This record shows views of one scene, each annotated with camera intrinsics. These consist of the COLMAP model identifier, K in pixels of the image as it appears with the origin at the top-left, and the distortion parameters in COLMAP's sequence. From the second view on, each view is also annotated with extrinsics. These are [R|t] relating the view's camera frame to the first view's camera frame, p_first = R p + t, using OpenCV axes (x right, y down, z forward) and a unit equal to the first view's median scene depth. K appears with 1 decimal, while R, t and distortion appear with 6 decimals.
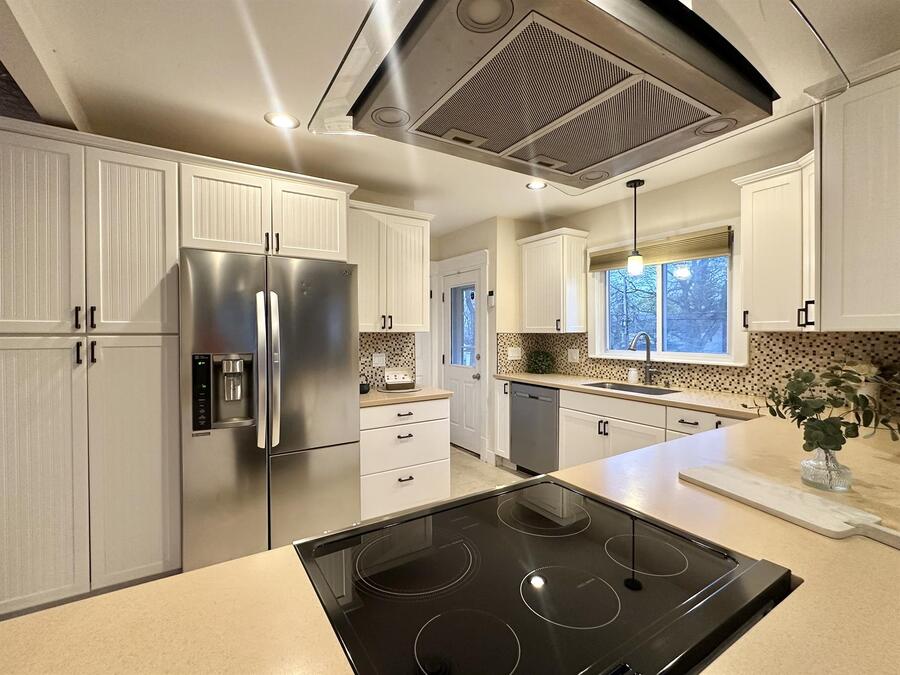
lens RADIAL K [[425.6, 0, 450.4], [0, 425.6, 334.7], [0, 0, 1]] dist [-0.005696, -0.000879]
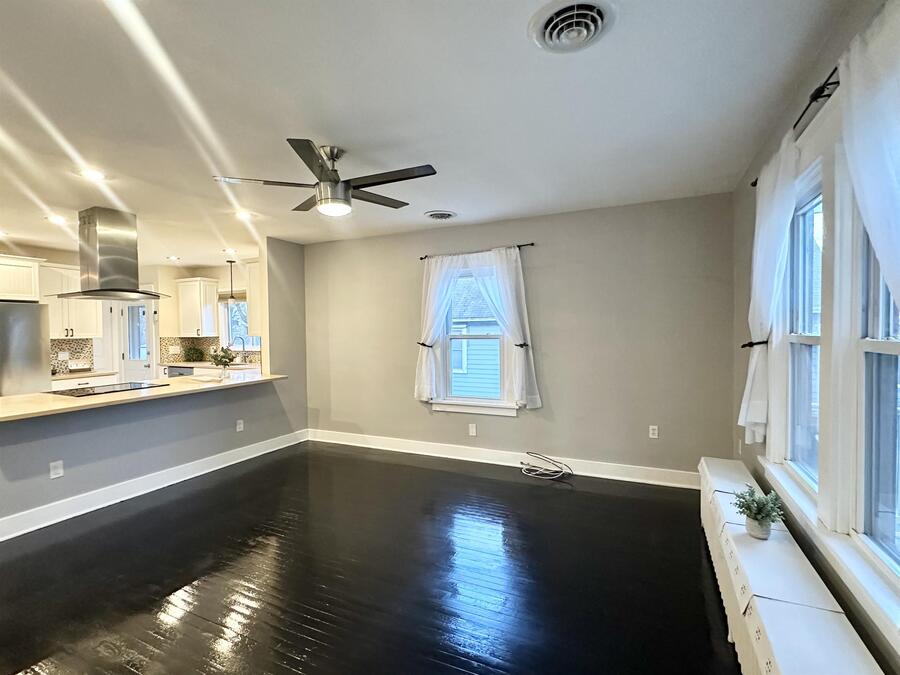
lens RADIAL K [[425.6, 0, 448.3], [0, 425.6, 338.7], [0, 0, 1]] dist [-0.005696, -0.000879]
pose [[0.835114, -0.020403, 0.549698, 0.151462], [0.015558, 0.999788, 0.013473, -0.003752], [-0.549857, -0.002699, 0.835255, -1.019543]]
